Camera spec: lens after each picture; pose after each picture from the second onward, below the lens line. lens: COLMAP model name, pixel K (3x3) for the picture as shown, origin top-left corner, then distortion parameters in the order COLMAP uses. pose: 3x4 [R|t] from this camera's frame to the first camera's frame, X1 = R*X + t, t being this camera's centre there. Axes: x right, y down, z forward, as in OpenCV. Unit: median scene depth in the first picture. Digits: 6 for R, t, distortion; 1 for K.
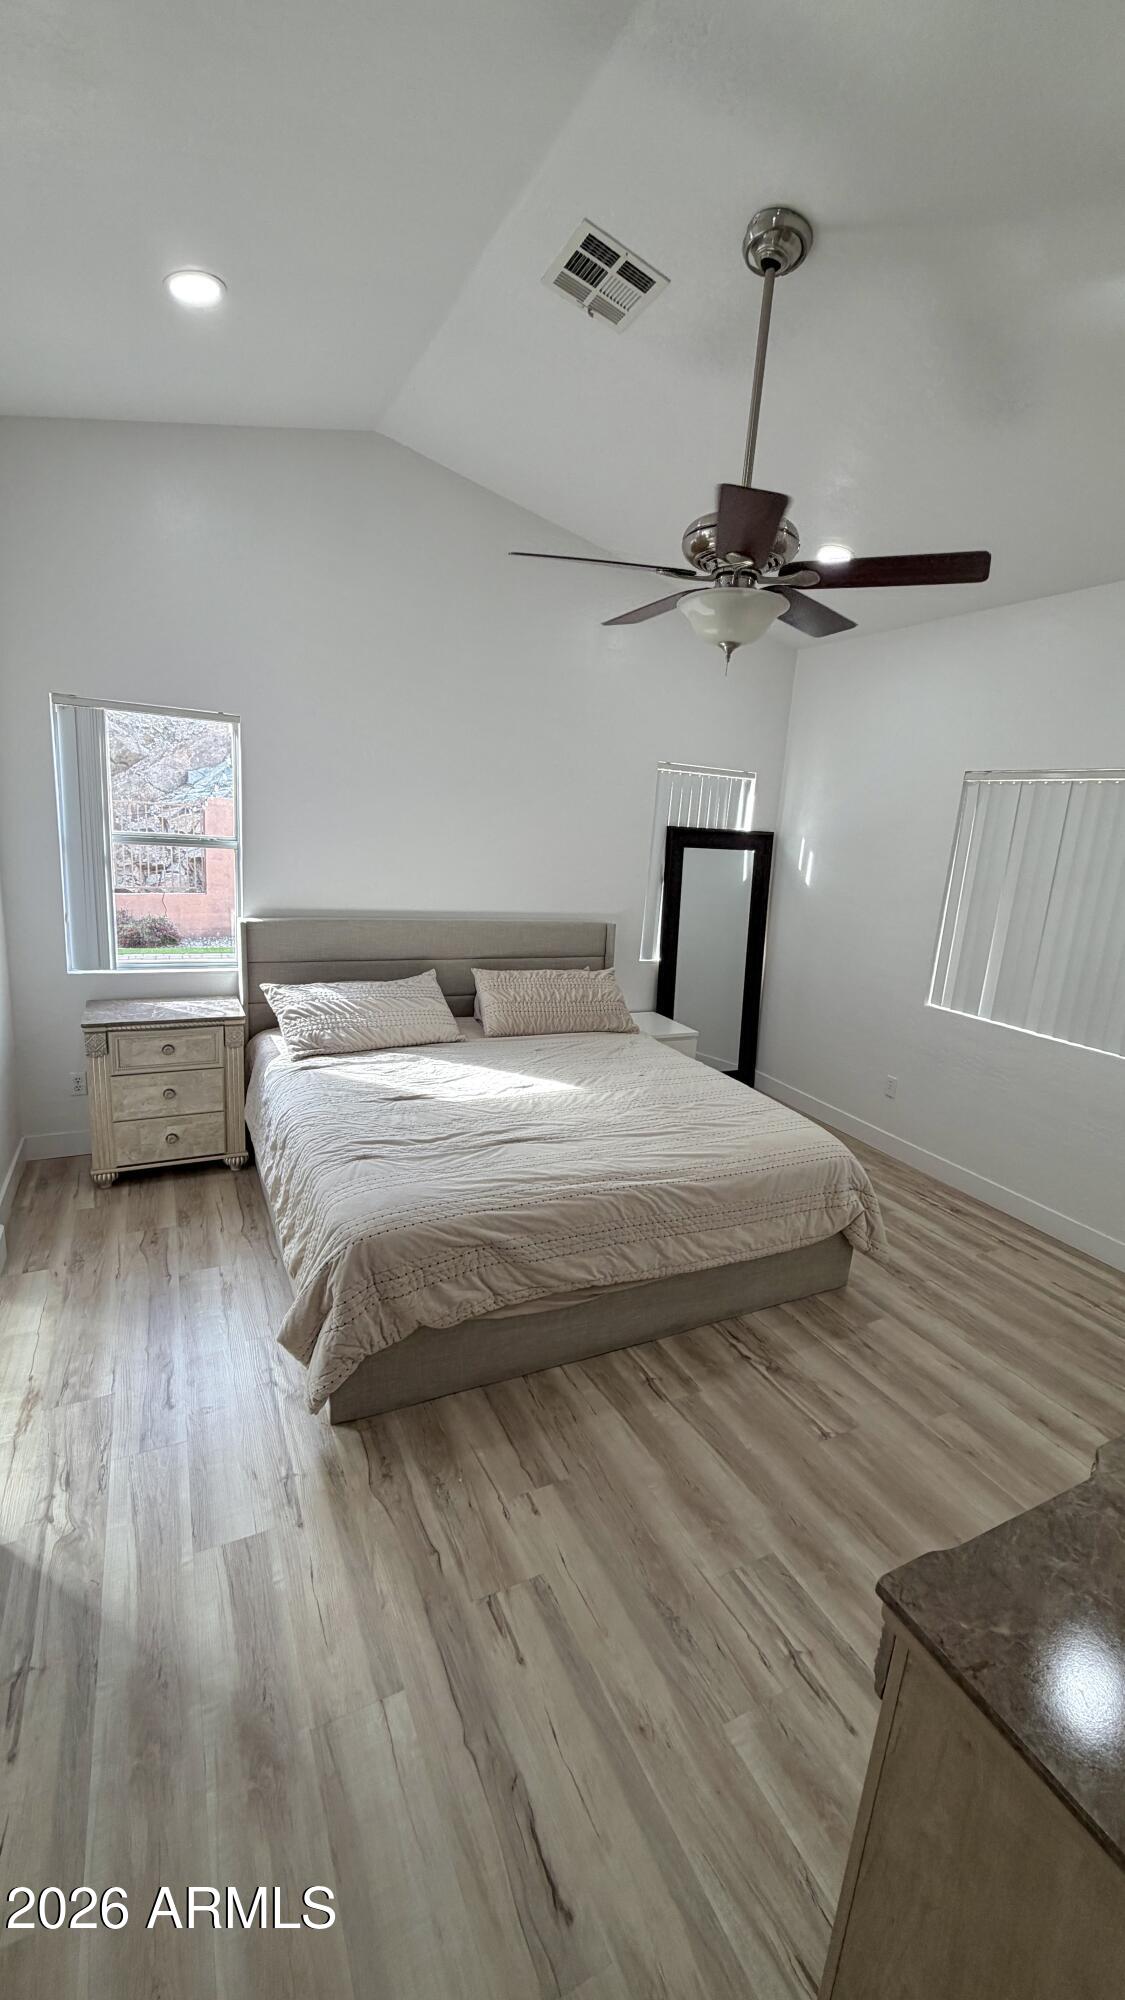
lens RADIAL K [[795.8, 0, 564.0], [0, 795.8, 994.9], [0, 0, 1]] dist [0.000995, -0.000154]
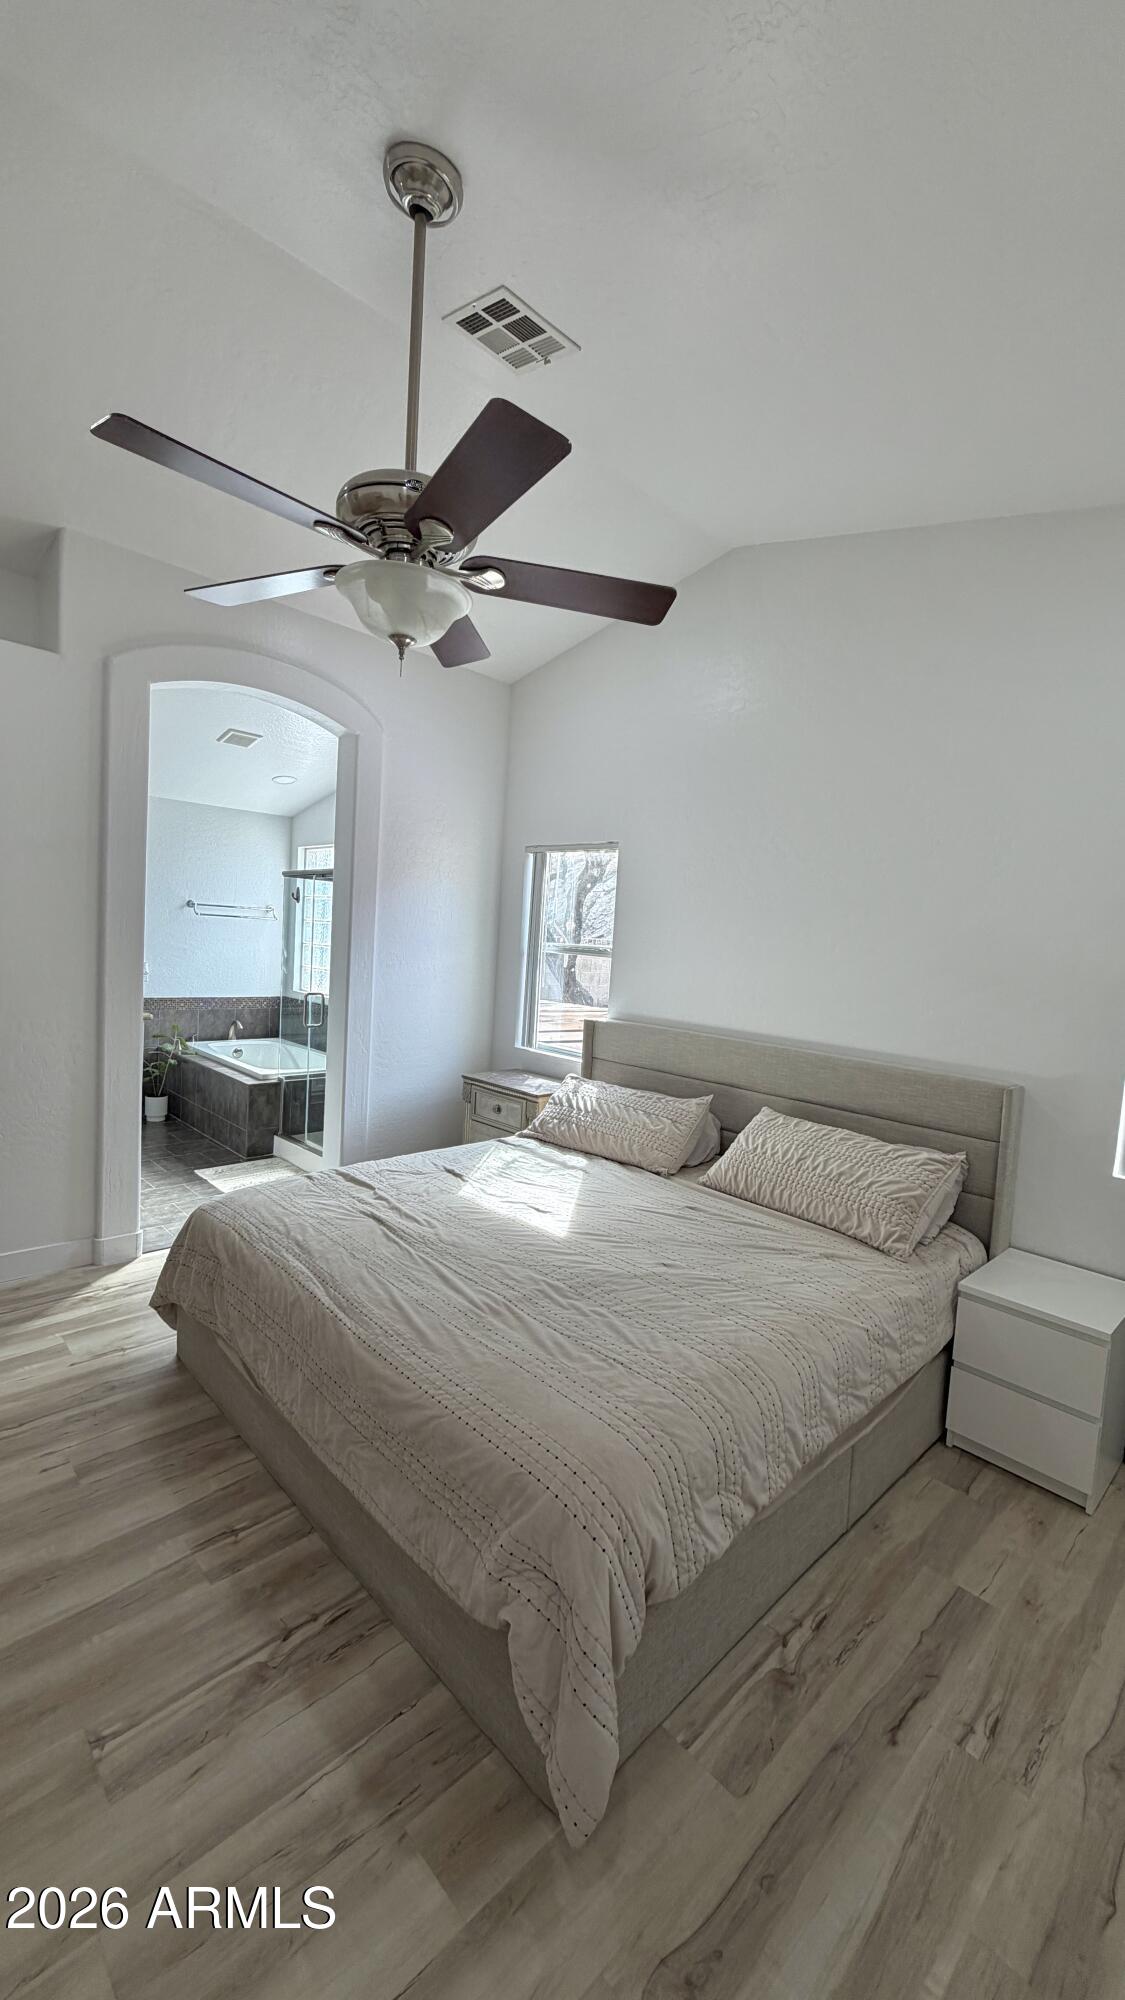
lens RADIAL K [[795.8, 0, 556.1], [0, 795.8, 991.6], [0, 0, 1]] dist [0.000995, -0.000154]
pose [[0.293497, 0.016913, -0.955810, 0.960812], [-0.242278, 0.968516, -0.057257, -0.080718], [0.924749, 0.248376, 0.288354, 0.927365]]
